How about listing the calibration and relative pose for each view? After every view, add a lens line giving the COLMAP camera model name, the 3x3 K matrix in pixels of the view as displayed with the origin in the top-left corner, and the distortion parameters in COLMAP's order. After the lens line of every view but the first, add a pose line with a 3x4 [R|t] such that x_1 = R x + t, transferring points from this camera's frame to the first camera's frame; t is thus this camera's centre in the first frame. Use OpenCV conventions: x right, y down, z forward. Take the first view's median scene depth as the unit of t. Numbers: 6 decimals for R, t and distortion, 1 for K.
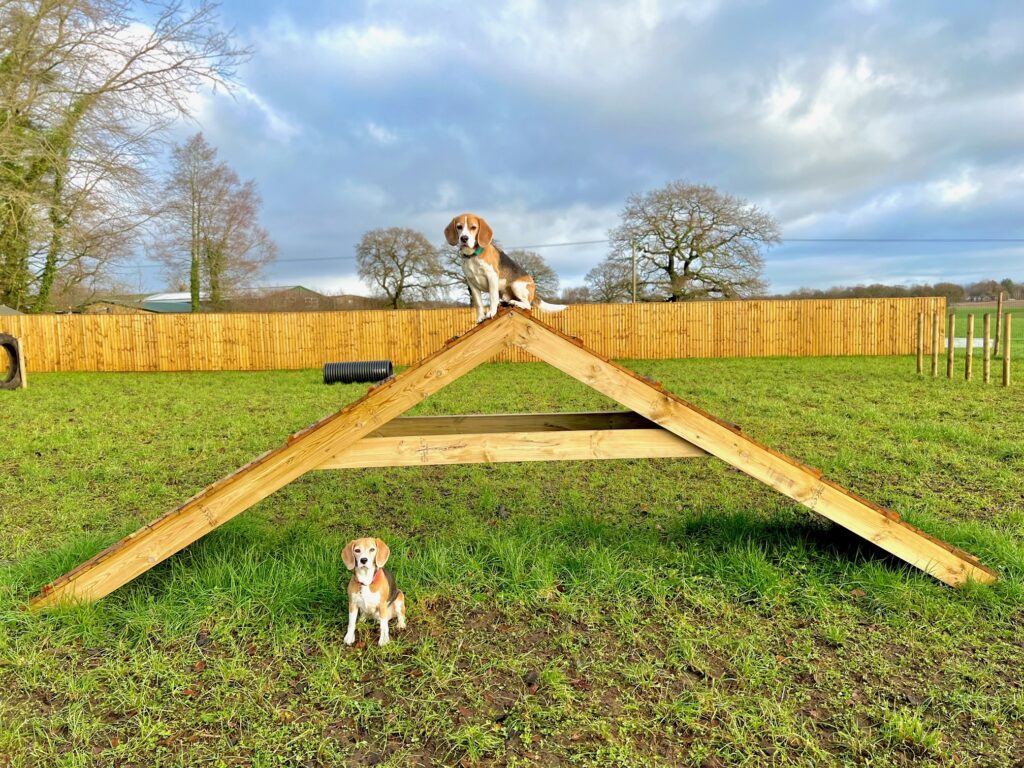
lens RADIAL K [[762.6, 0, 508.1], [0, 762.6, 383.3], [0, 0, 1]] dist [0.038744, -0.037257]
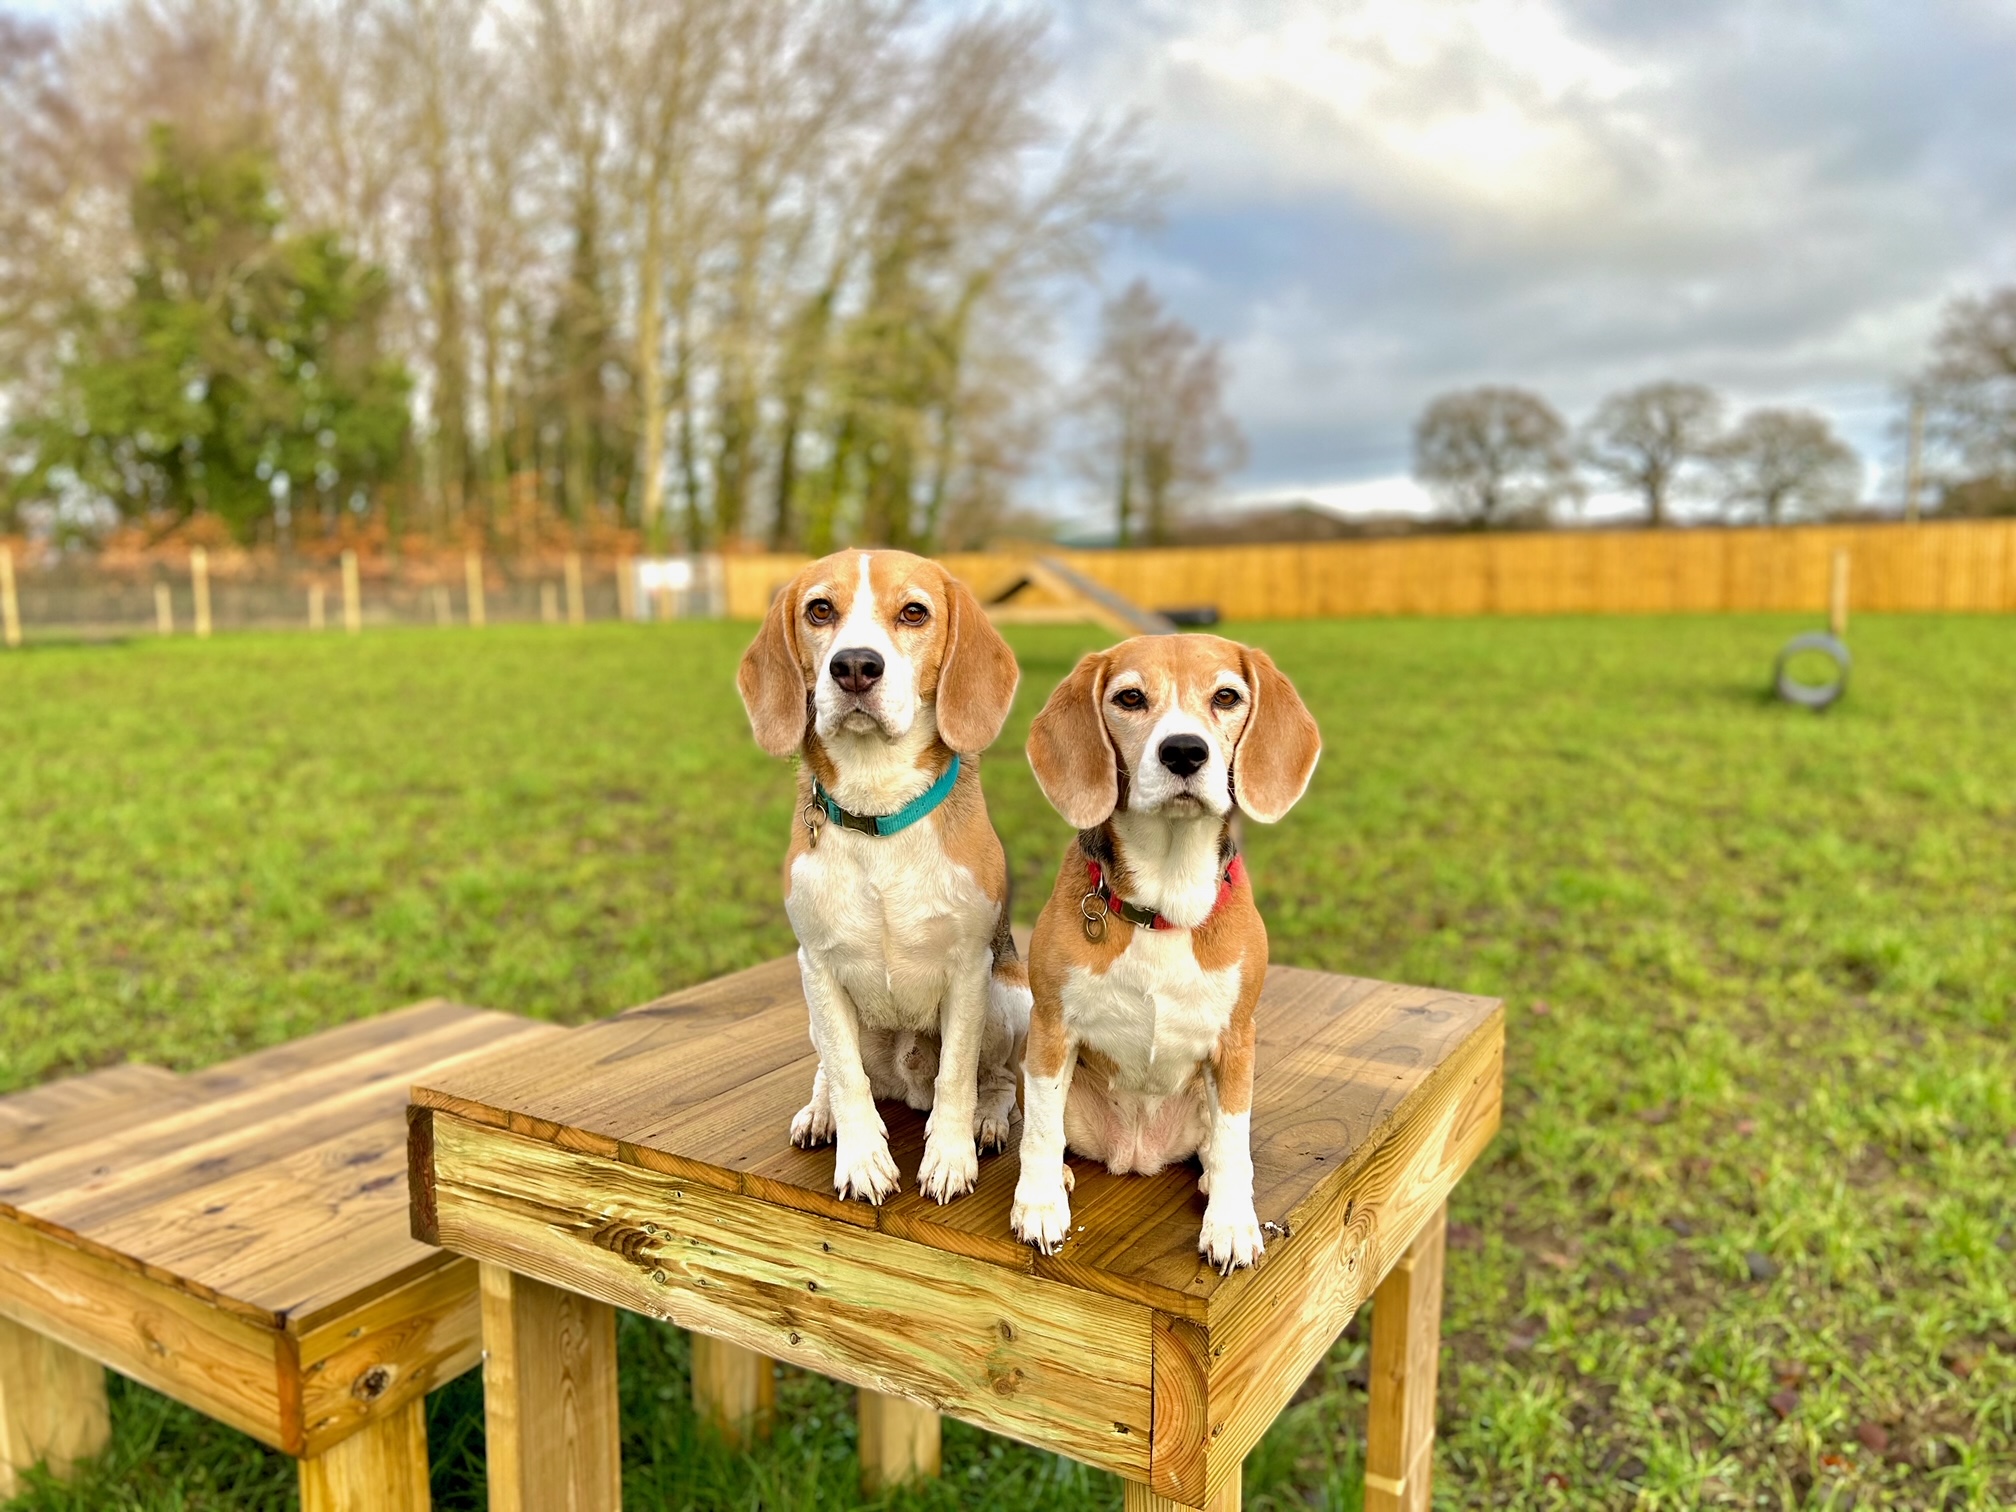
lens RADIAL K [[1501.4, 0, 1006.8], [0, 1501.4, 761.7], [0, 0, 1]] dist [0.038744, -0.037257]
pose [[0.874923, 0.061624, -0.480325, 0.224116], [-0.035916, 0.997396, 0.062540, 0.023825], [0.482928, -0.037466, 0.874858, -0.325107]]
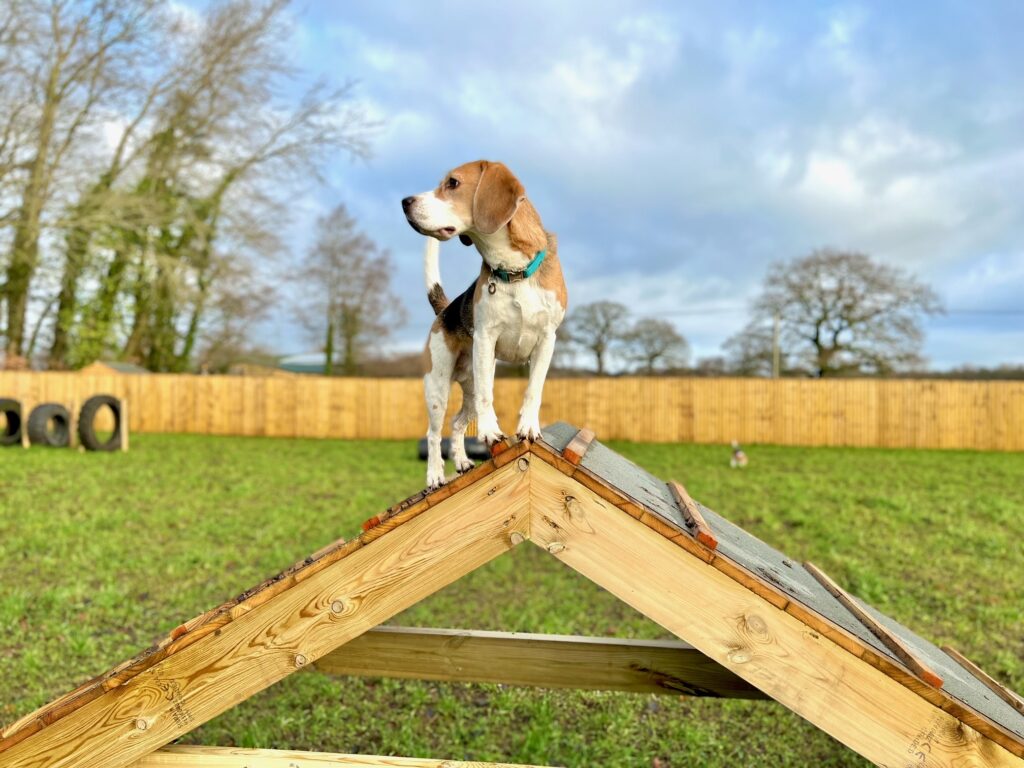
lens RADIAL K [[762.6, 0, 509.1], [0, 762.6, 381.7], [0, 0, 1]] dist [0.038744, -0.037257]
pose [[0.985514, 0.028126, -0.167243, 0.004869], [-0.042805, 0.995476, -0.084821, -0.008027], [0.164101, 0.090752, 0.982260, 0.049869]]
